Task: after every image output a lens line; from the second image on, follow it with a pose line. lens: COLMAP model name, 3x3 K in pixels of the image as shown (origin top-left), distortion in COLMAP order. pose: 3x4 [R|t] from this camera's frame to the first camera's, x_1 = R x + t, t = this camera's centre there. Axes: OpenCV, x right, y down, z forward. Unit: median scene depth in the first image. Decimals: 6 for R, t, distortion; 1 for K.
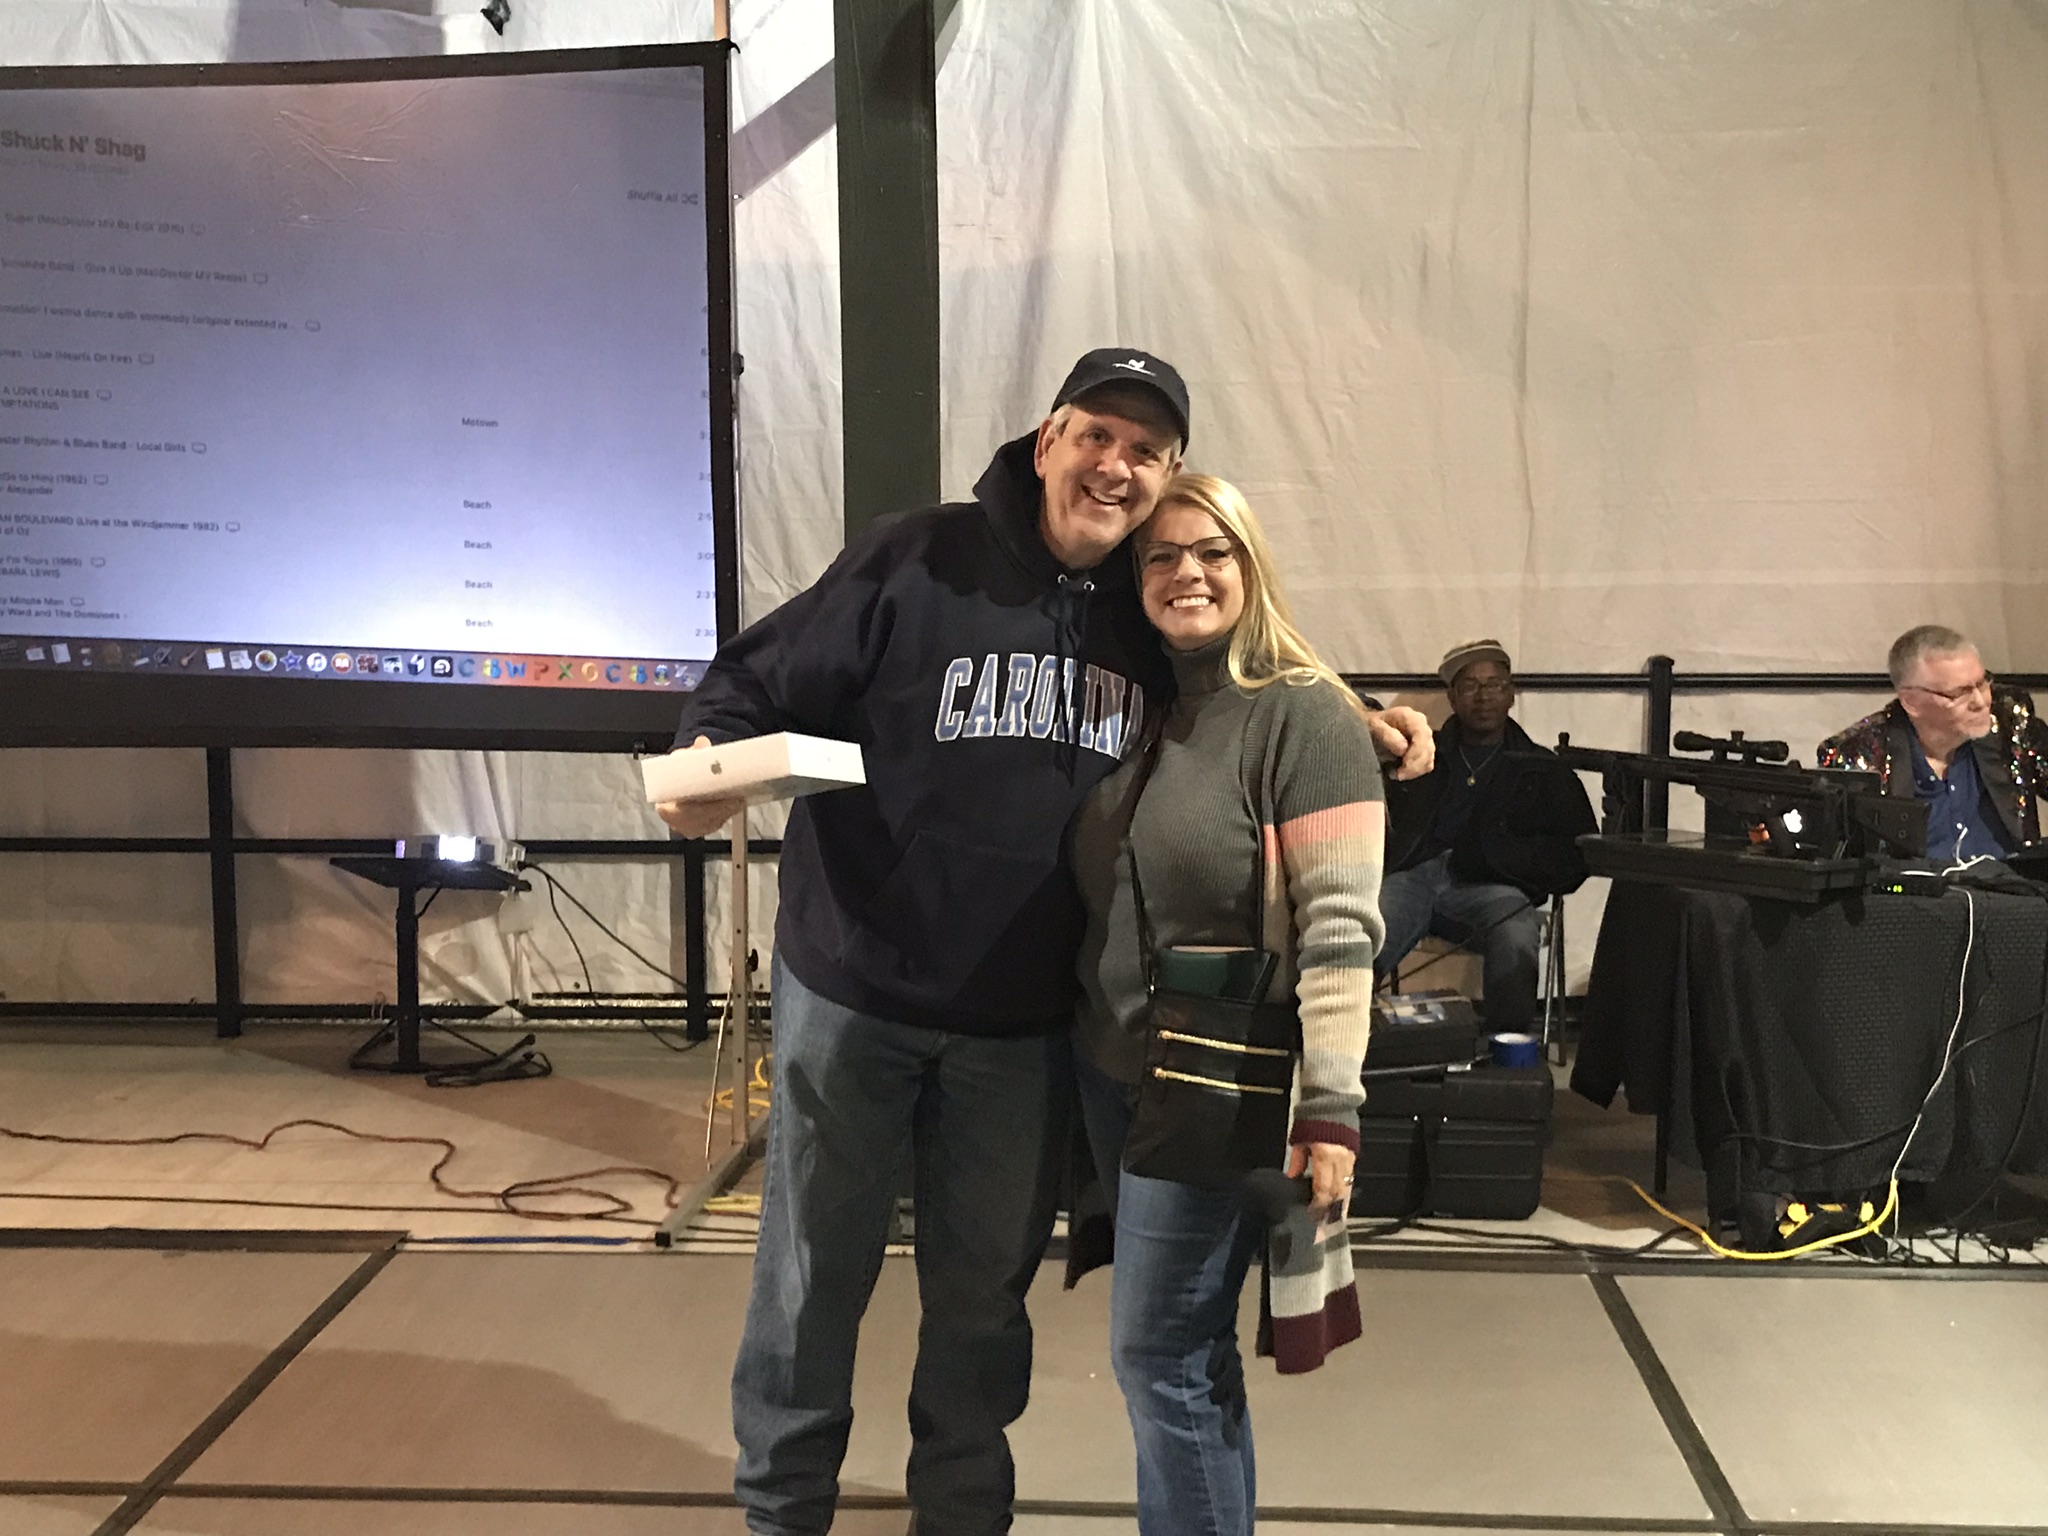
lens RADIAL K [[2509.6, 0, 1024.1], [0, 2509.6, 765.6], [0, 0, 1]] dist [0.057510, 0.000000]
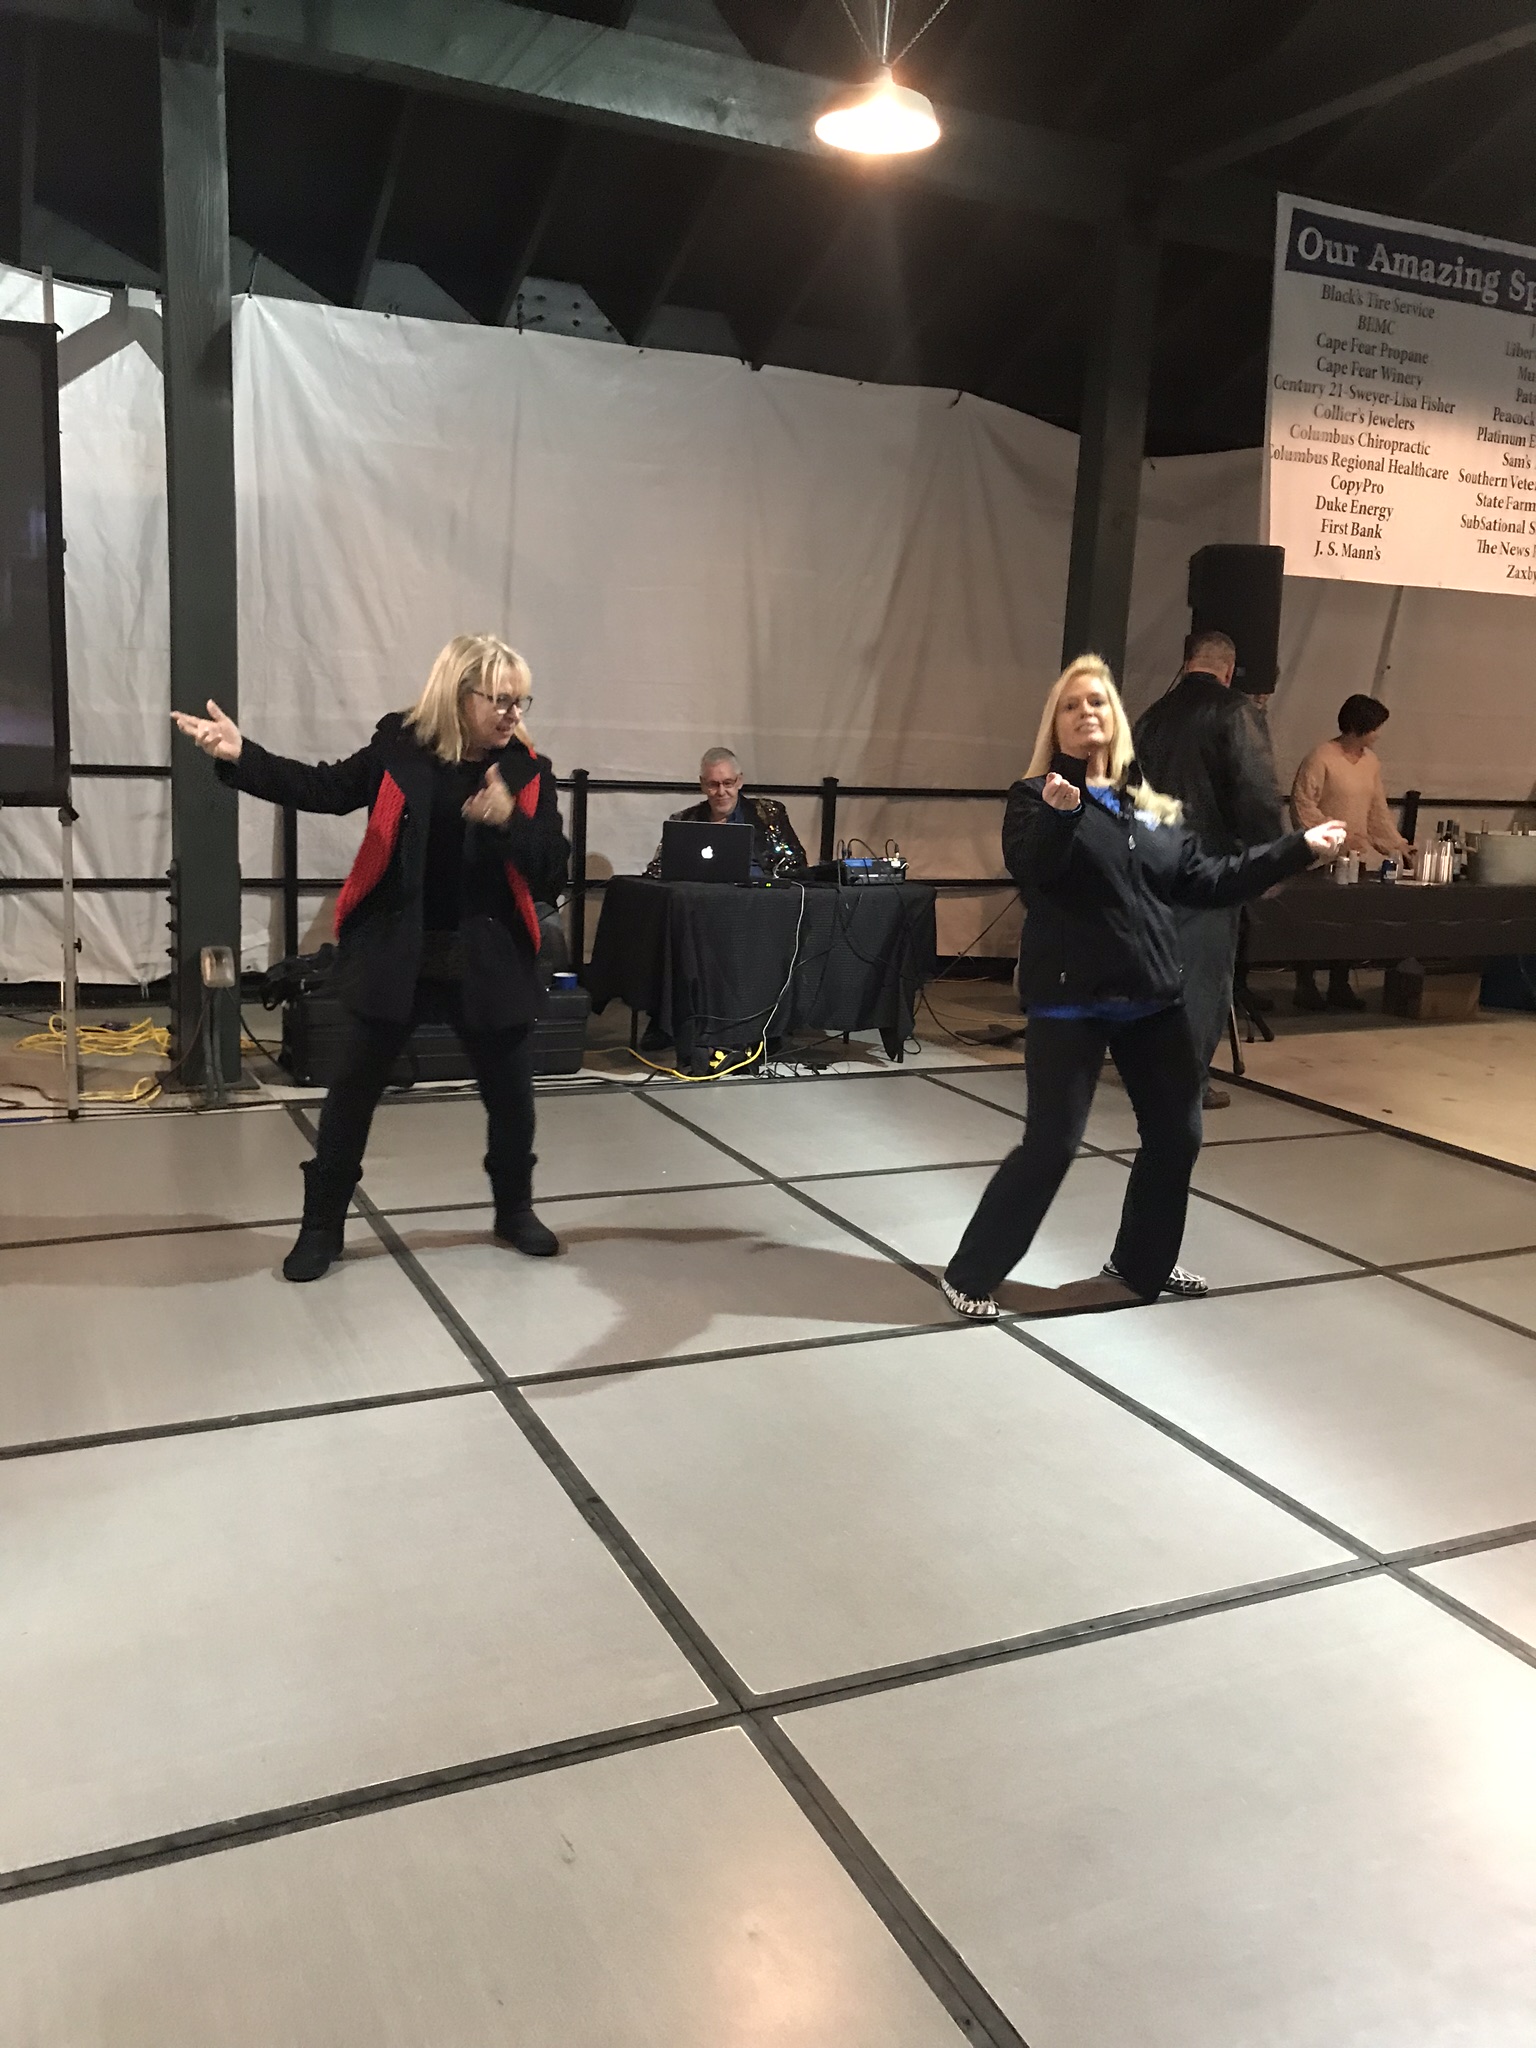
lens RADIAL K [[1683.0, 0, 773.2], [0, 1683.0, 1031.5], [0, 0, 1]] dist [0.022821, -0.024126]
pose [[0.876927, -0.047094, 0.478311, -0.204304], [0.005759, 0.996146, 0.087521, 0.037724], [-0.480589, -0.073995, 0.873819, -0.094036]]
